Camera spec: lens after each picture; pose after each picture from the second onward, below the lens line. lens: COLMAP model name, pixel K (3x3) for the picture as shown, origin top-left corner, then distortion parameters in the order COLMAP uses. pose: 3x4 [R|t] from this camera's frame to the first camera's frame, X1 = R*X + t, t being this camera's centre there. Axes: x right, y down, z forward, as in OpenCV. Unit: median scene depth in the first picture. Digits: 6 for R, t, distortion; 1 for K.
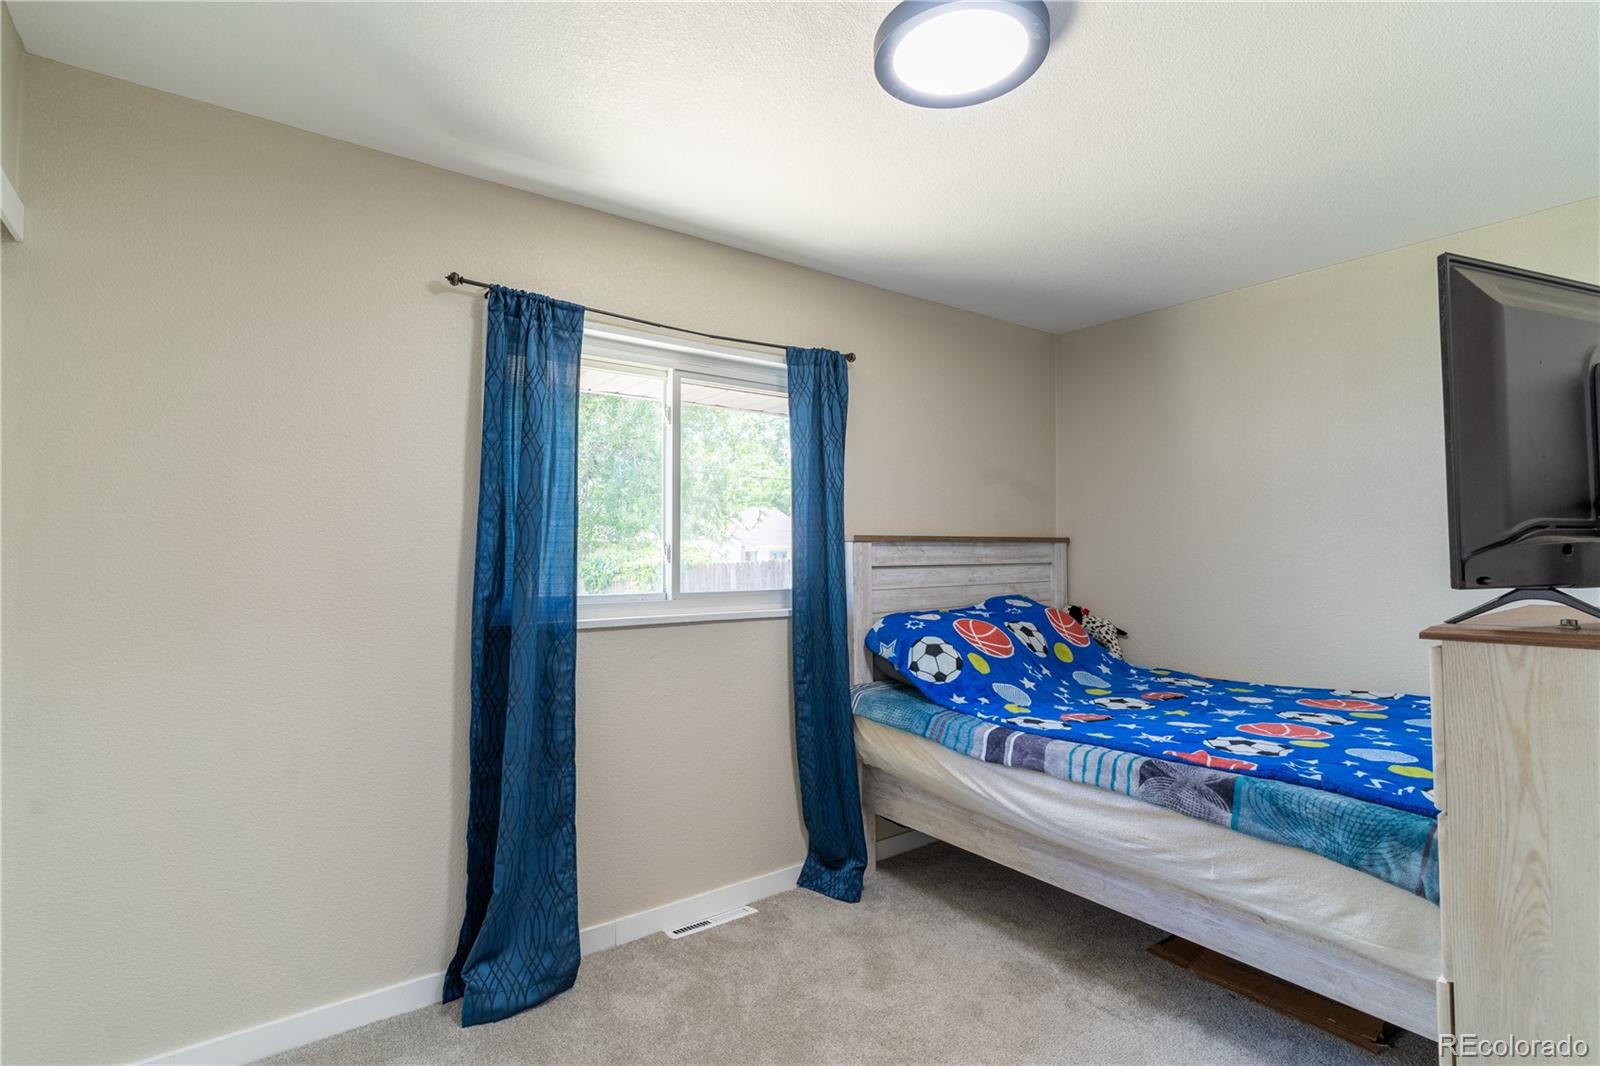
lens RADIAL K [[779.7, 0, 803.0], [0, 779.7, 526.9], [0, 0, 1]] dist [0.003691, 0.002027]
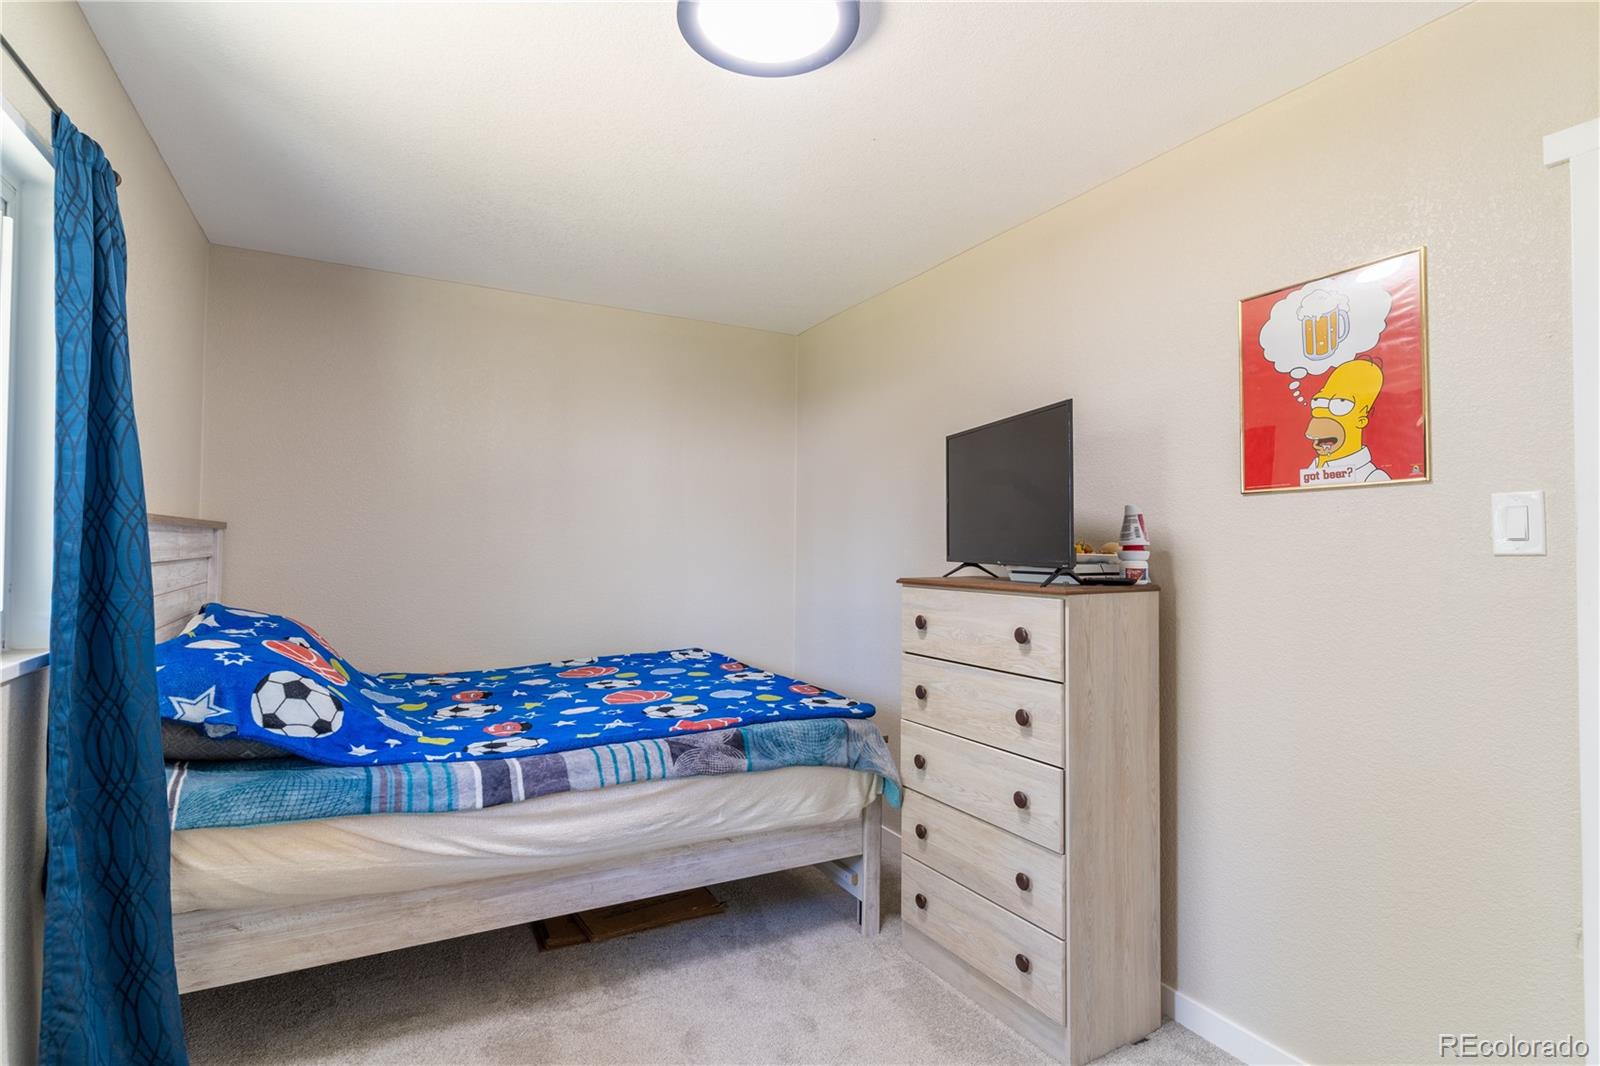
lens RADIAL K [[779.7, 0, 800.4], [0, 779.7, 537.9], [0, 0, 1]] dist [0.003691, 0.002027]
pose [[0.147170, 0.014920, 0.988999, -0.542023], [-0.041700, 0.999091, -0.008867, 0.021894], [-0.988232, -0.039936, 0.147658, 0.617653]]
